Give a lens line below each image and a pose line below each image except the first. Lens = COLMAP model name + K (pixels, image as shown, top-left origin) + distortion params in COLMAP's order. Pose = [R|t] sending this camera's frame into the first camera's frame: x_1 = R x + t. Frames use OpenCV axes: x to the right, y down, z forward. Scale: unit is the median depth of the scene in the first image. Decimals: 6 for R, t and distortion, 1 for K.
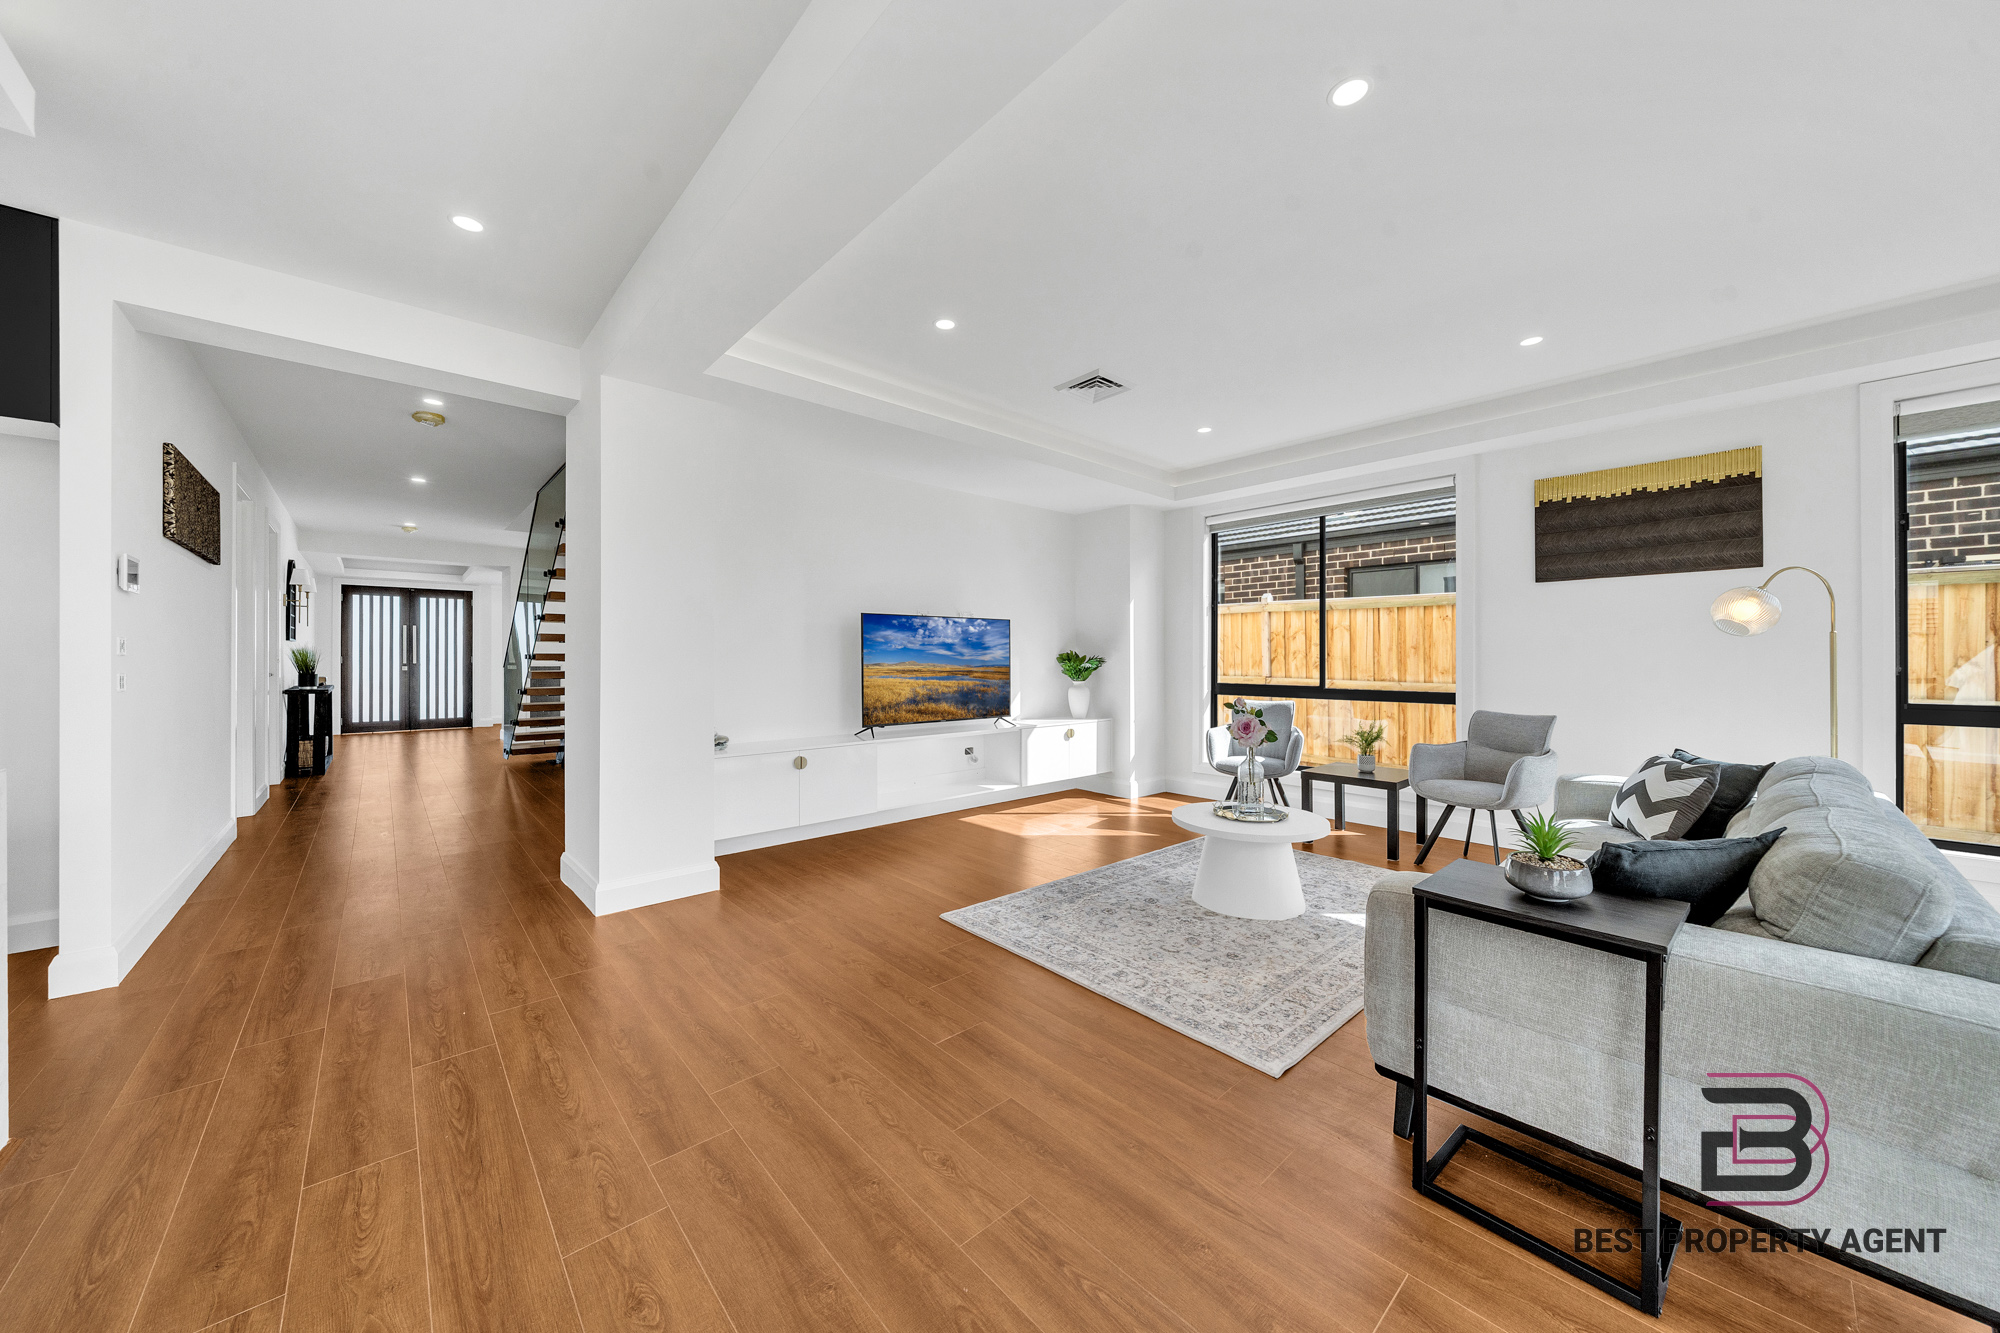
lens RADIAL K [[688.2, 0, 984.6], [0, 688.2, 658.0], [0, 0, 1]] dist [-0.003227, 0.000228]
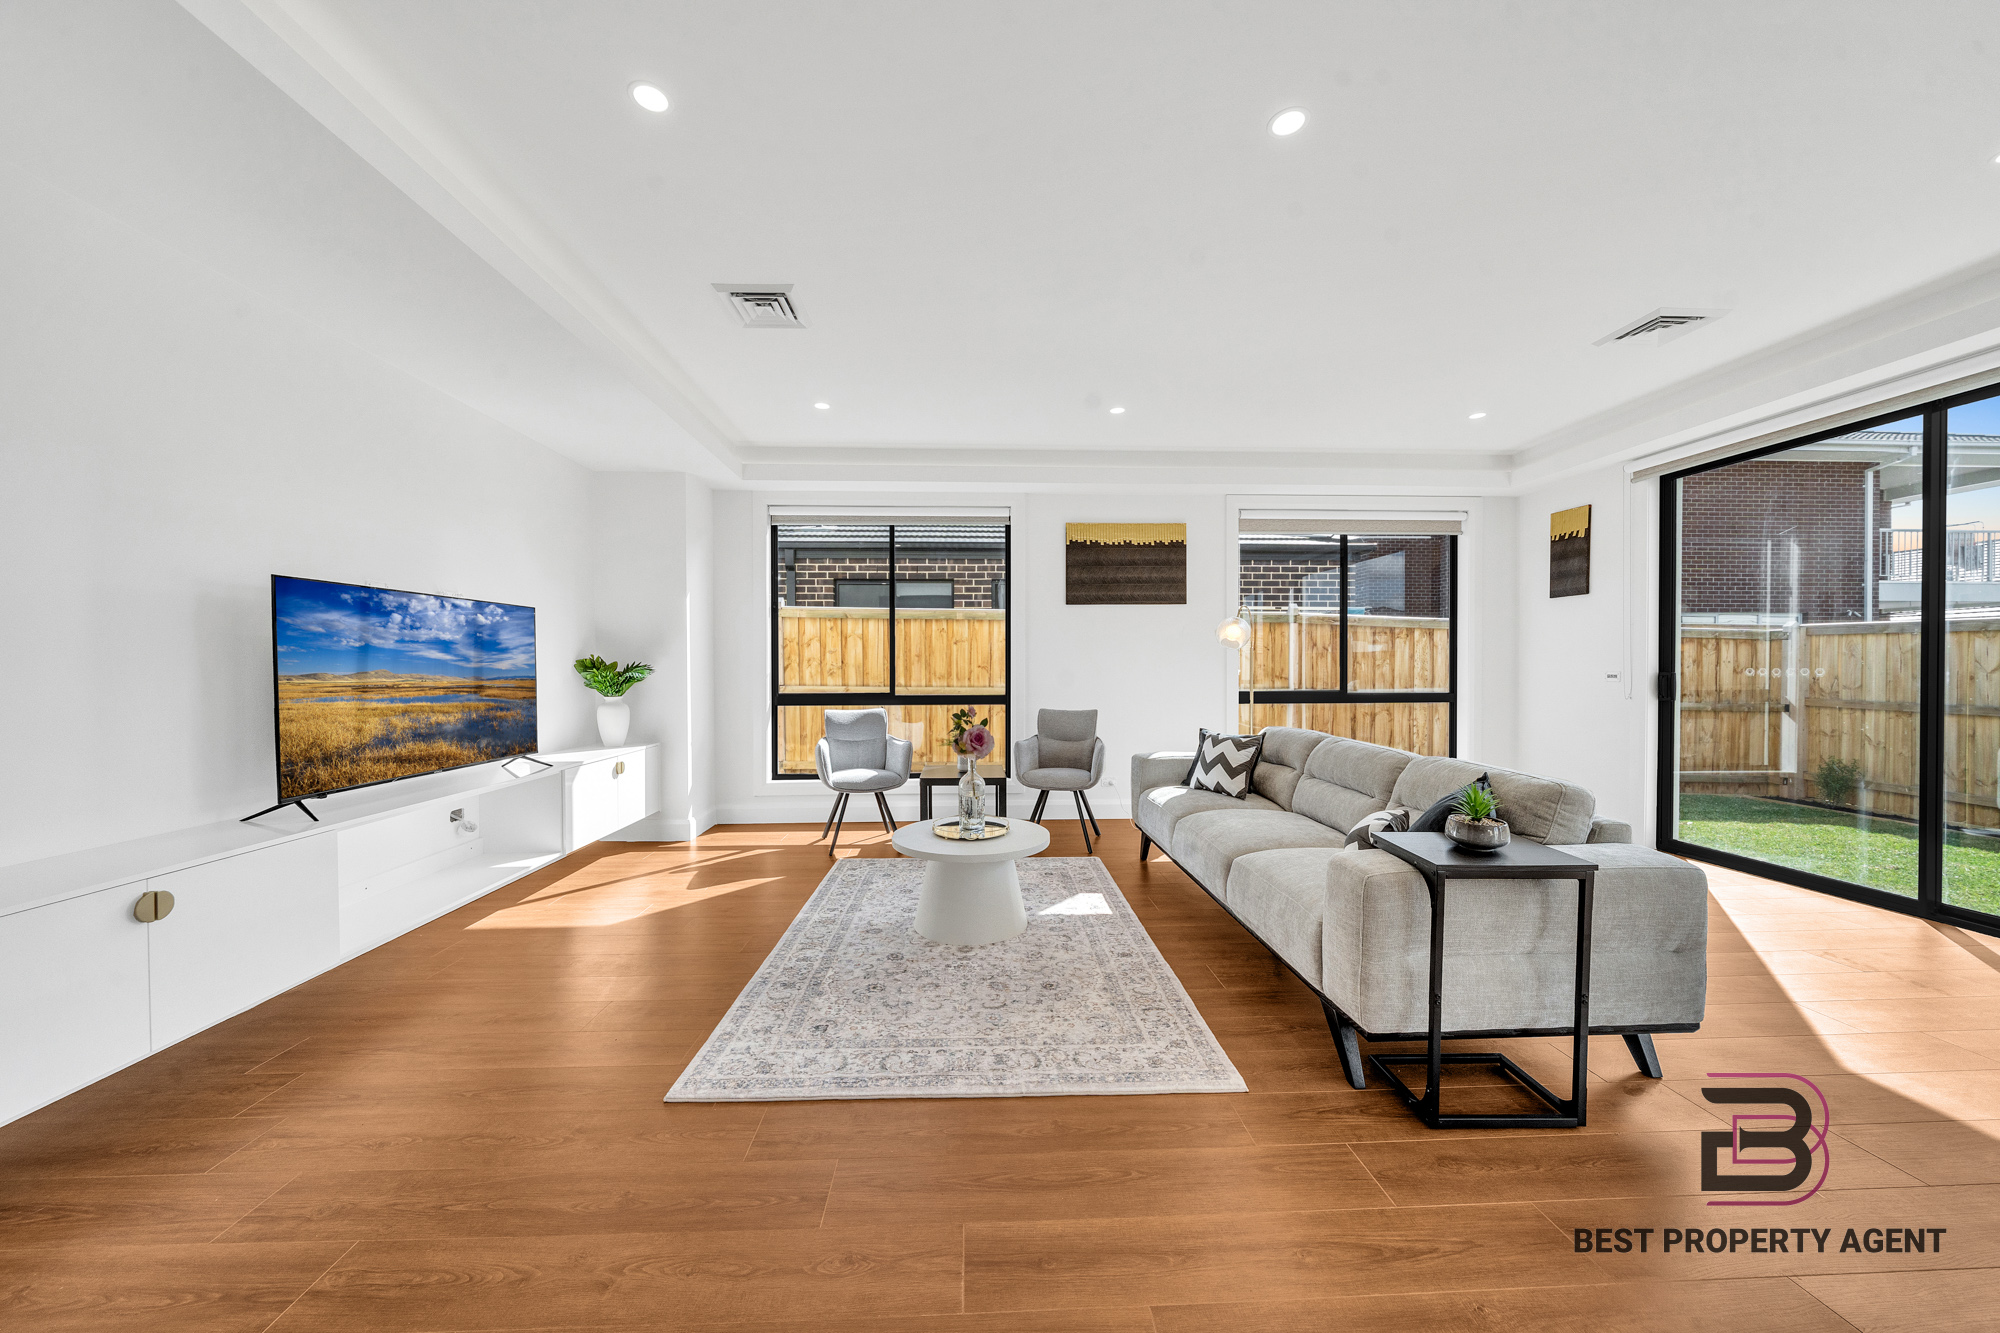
lens RADIAL K [[688.2, 0, 997.6], [0, 688.2, 673.8], [0, 0, 1]] dist [-0.003227, 0.000228]
pose [[0.631956, -0.009443, 0.774946, -0.229358], [0.001349, 0.999938, 0.011085, 0.001974], [-0.775003, -0.005960, 0.631930, 0.274342]]
